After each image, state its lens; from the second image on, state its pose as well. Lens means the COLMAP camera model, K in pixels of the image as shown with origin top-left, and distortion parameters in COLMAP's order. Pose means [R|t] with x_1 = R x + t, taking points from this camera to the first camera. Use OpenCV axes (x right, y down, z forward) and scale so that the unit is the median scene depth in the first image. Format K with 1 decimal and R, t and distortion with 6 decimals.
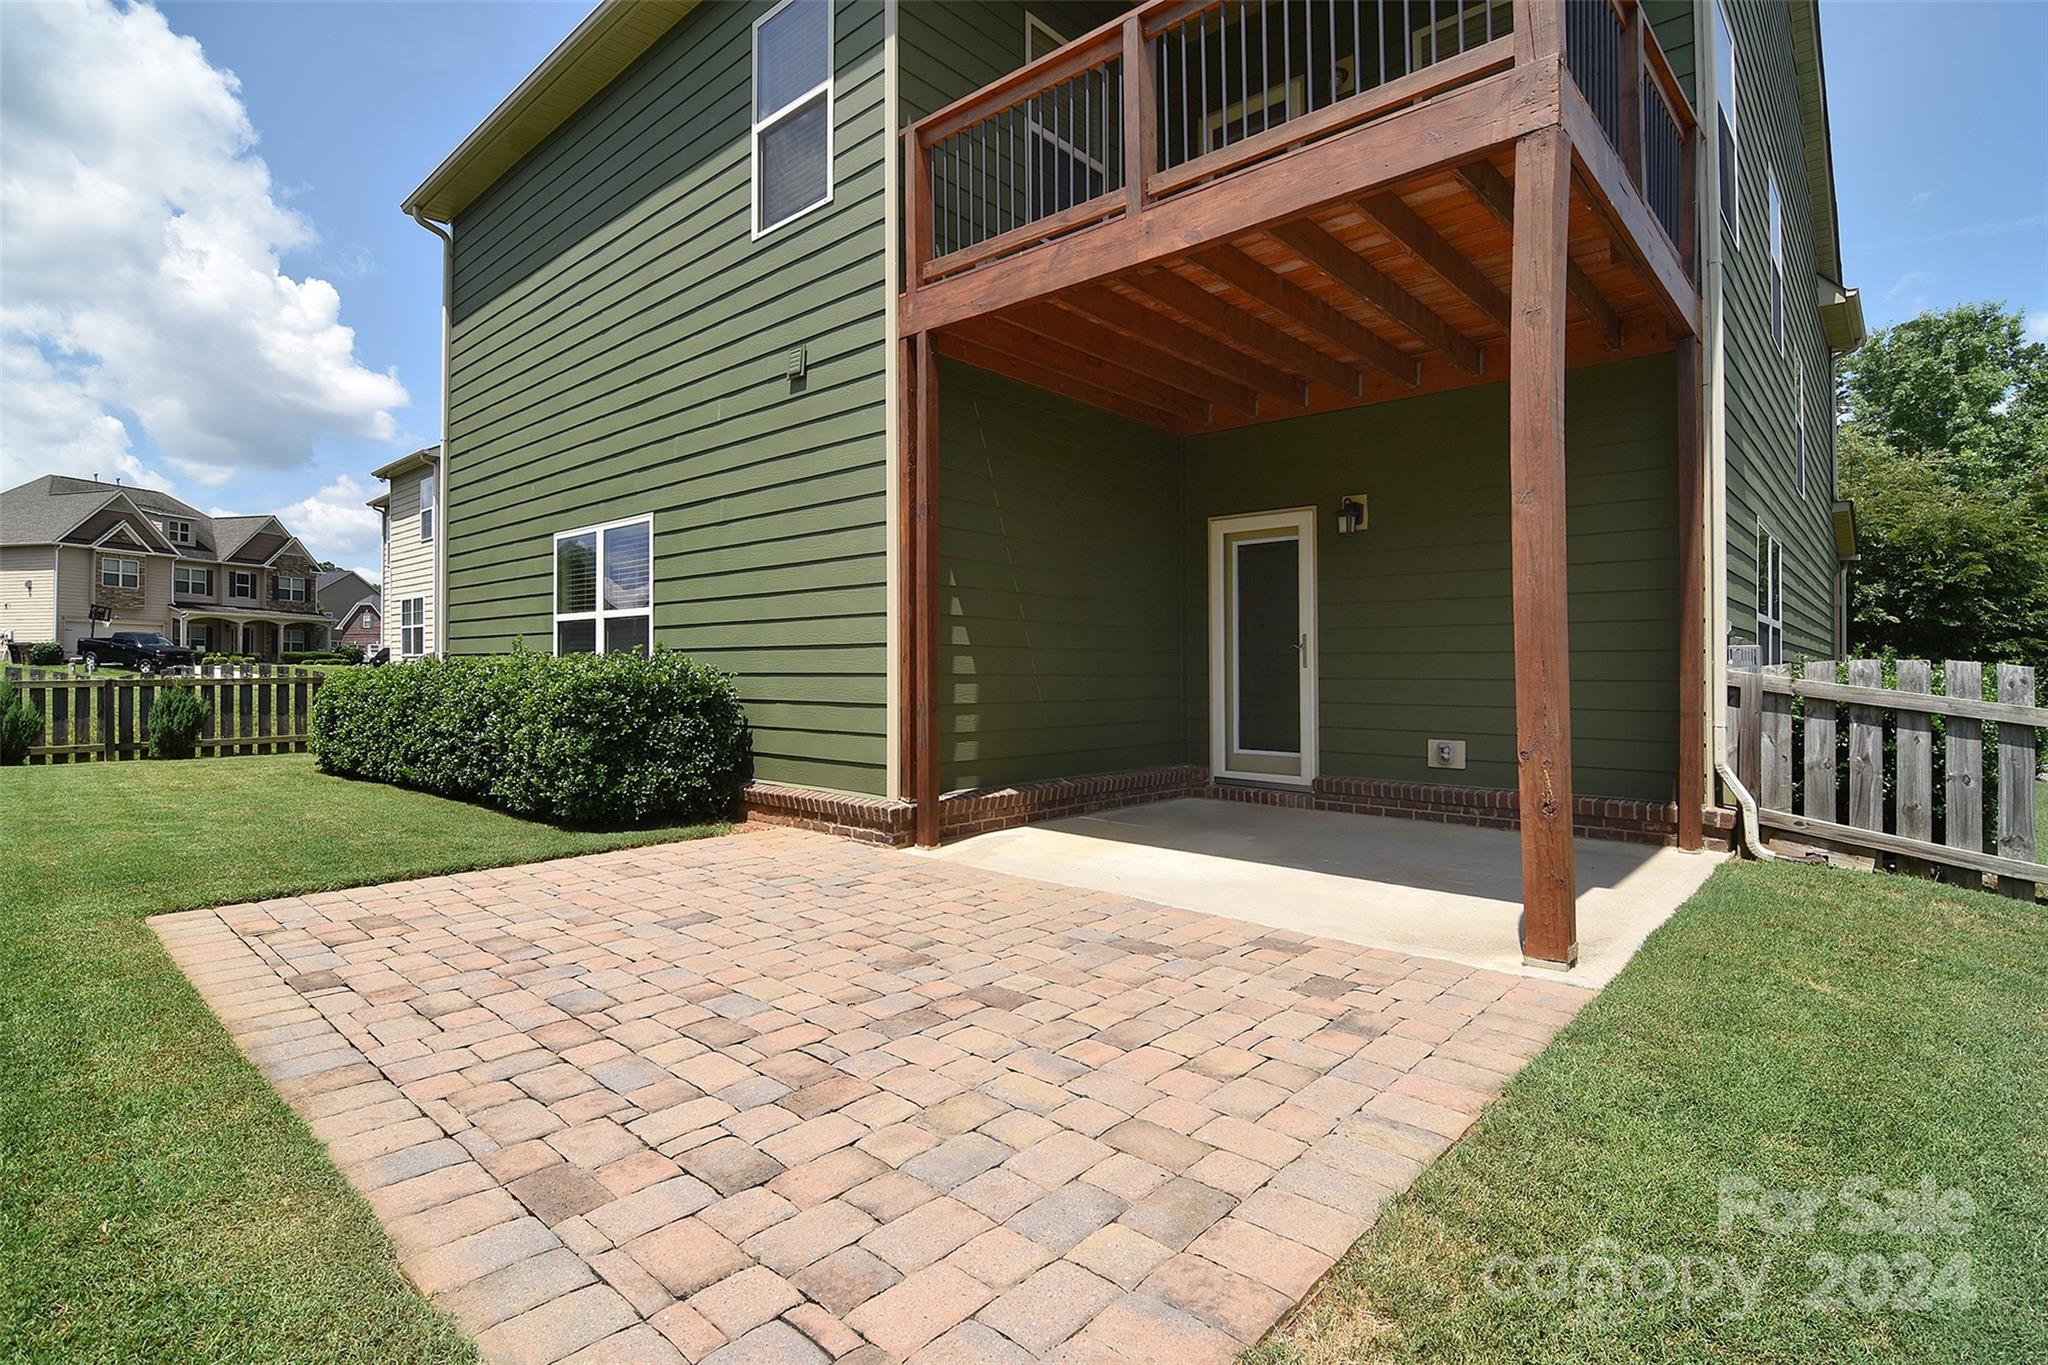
lens RADIAL K [[984.6, 0, 1028.6], [0, 984.6, 683.0], [0, 0, 1]] dist [-0.011107, -0.006916]
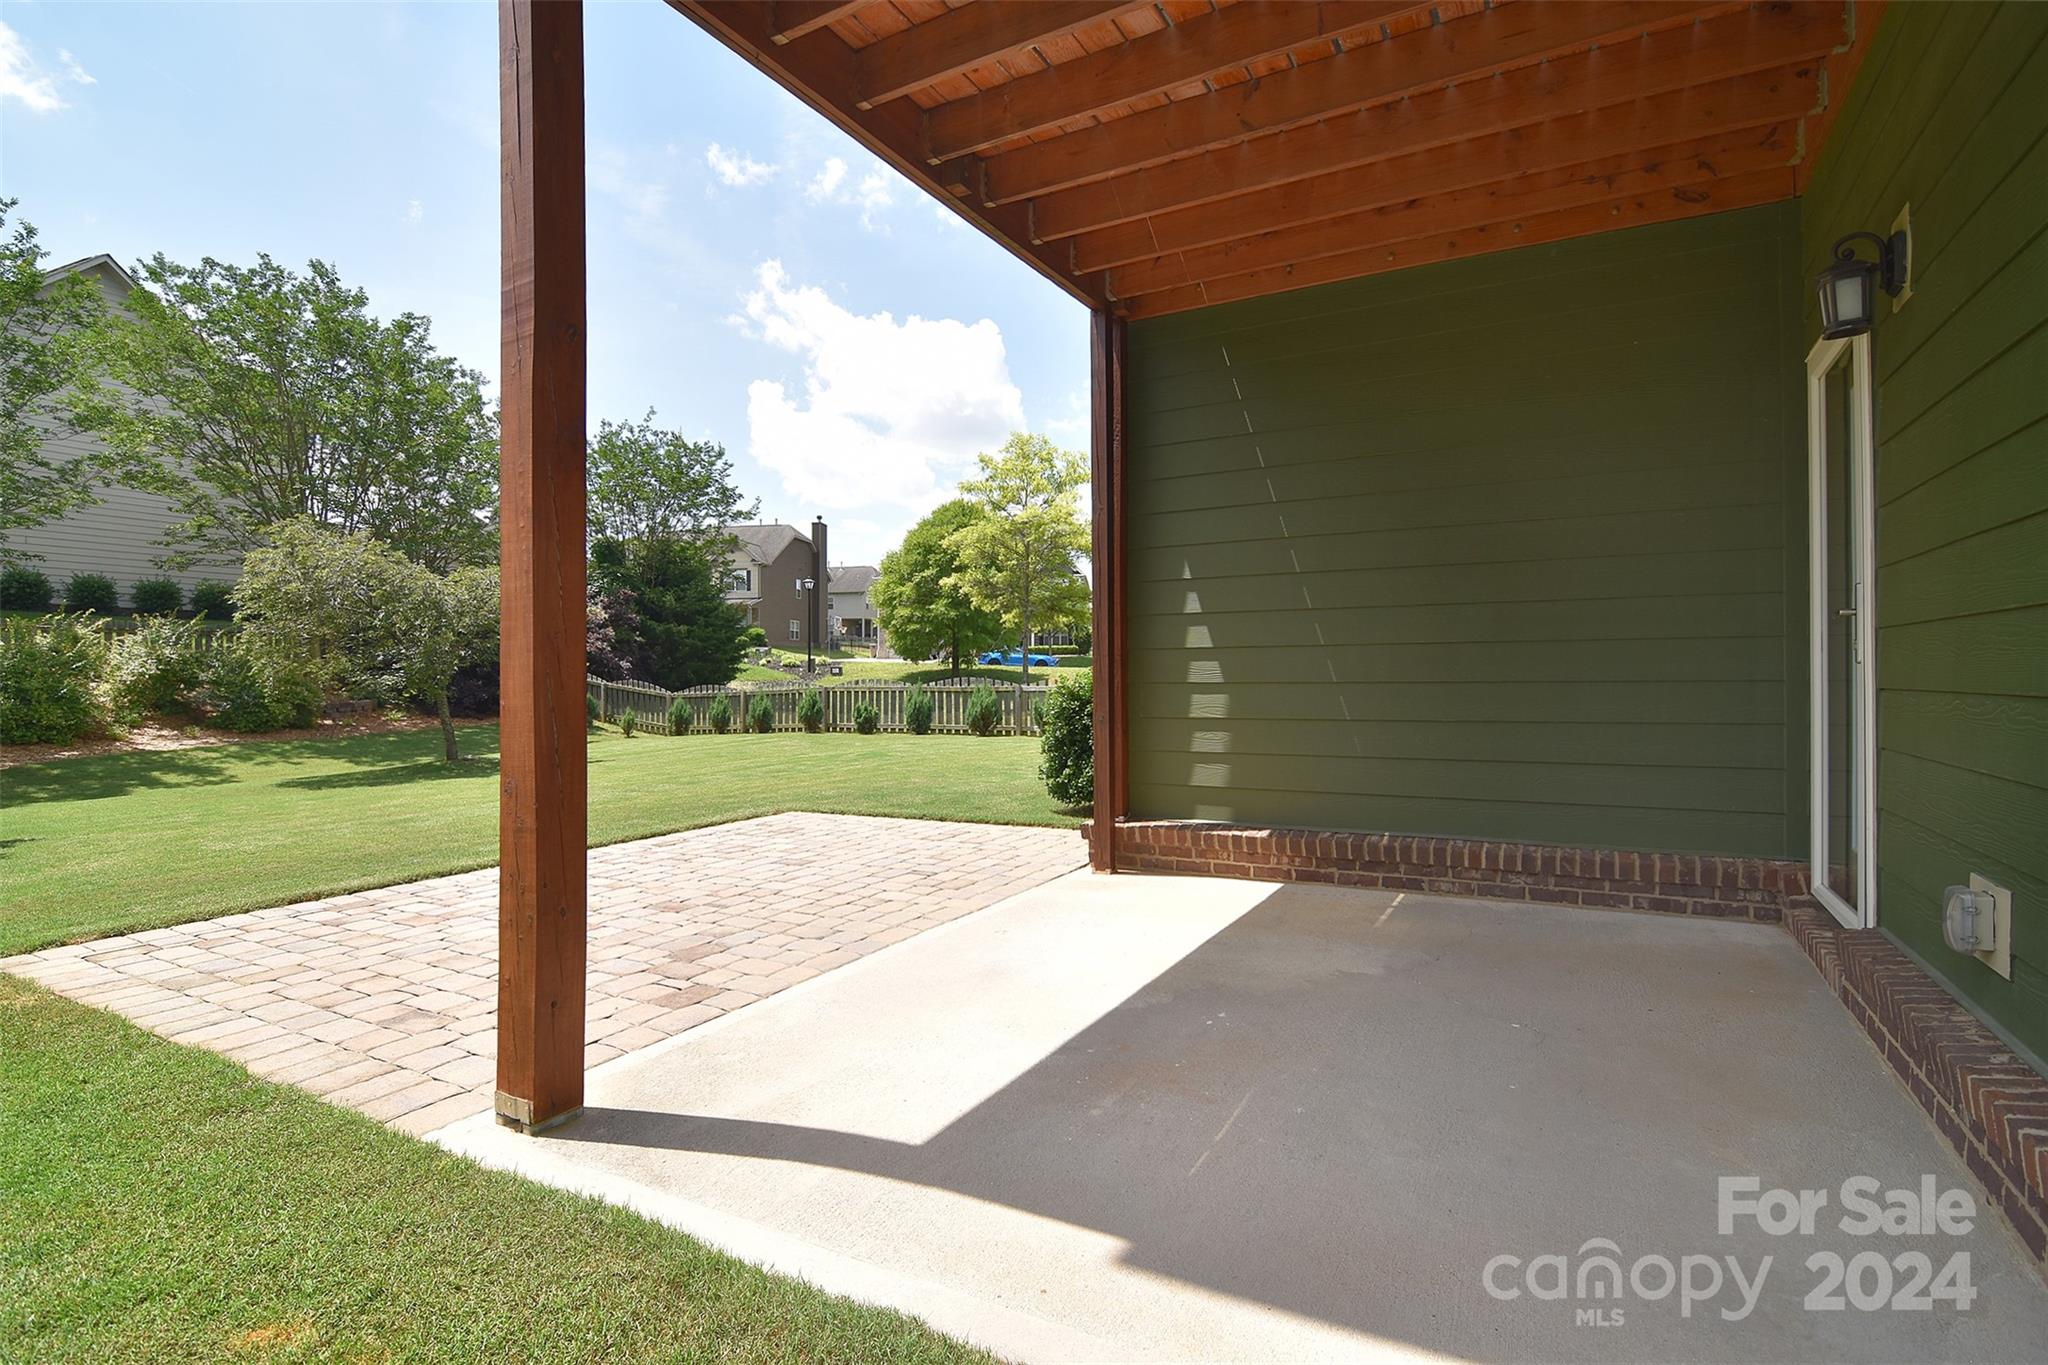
lens RADIAL K [[984.6, 0, 1028.6], [0, 984.6, 683.0], [0, 0, 1]] dist [-0.011107, -0.006916]
pose [[0.221258, -0.003542, -0.975209, 0.808984], [0.000299, 0.999994, -0.003564, -0.006547], [0.975215, 0.000497, 0.221257, 0.754440]]
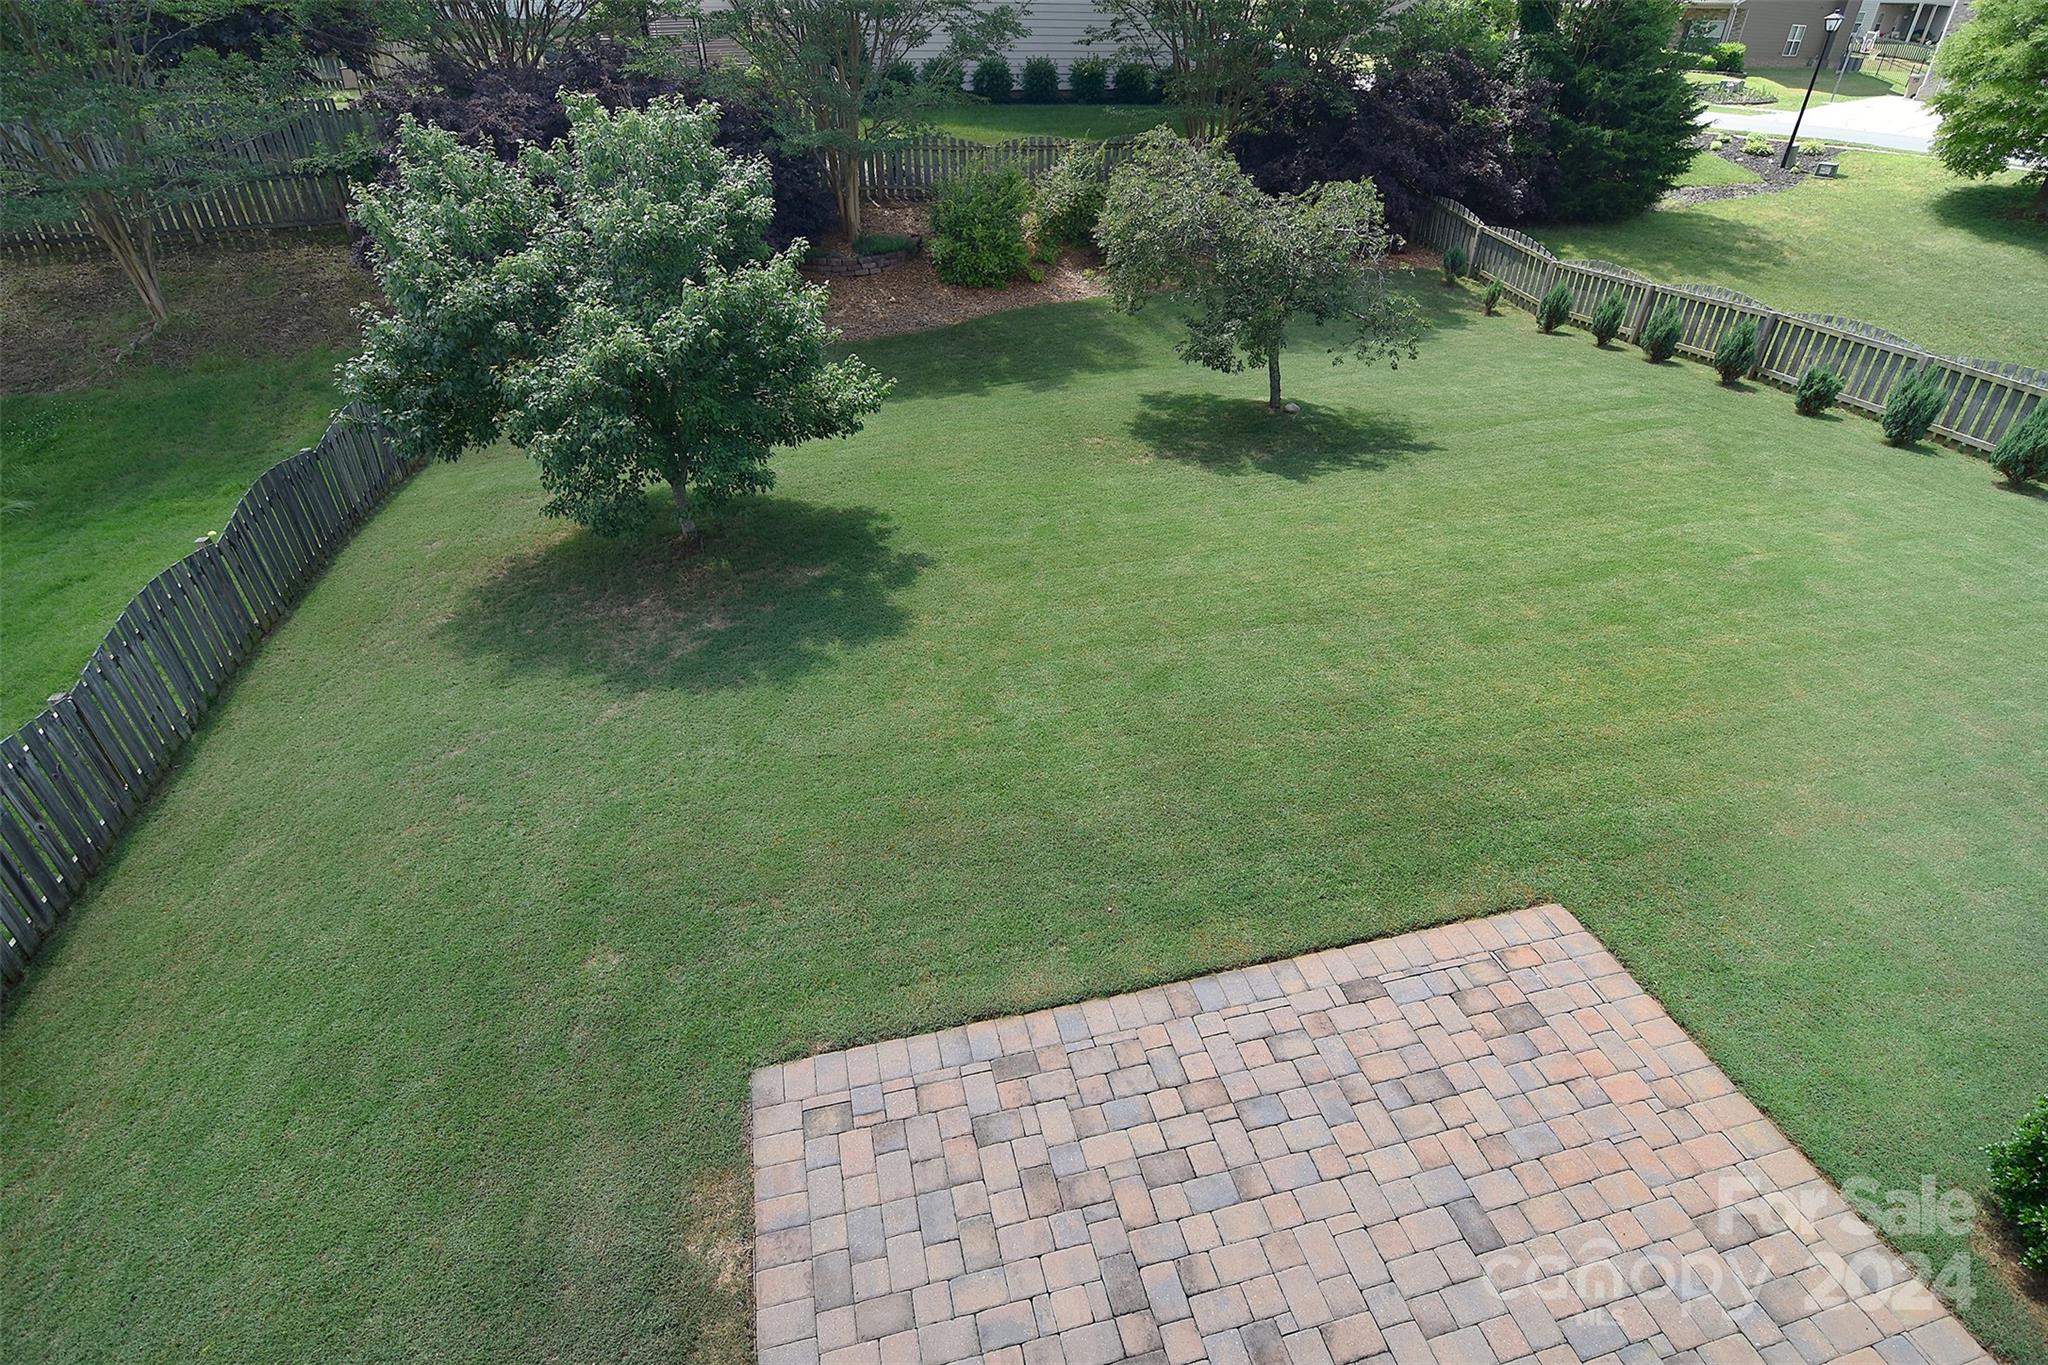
lens RADIAL K [[984.6, 0, 1028.6], [0, 984.6, 683.0], [0, 0, 1]] dist [-0.011107, -0.006916]
pose [[-0.554930, 0.443575, -0.703771, 0.289341], [-0.023857, 0.837150, 0.546453, -0.586779], [0.831555, 0.320033, -0.453977, 0.661654]]
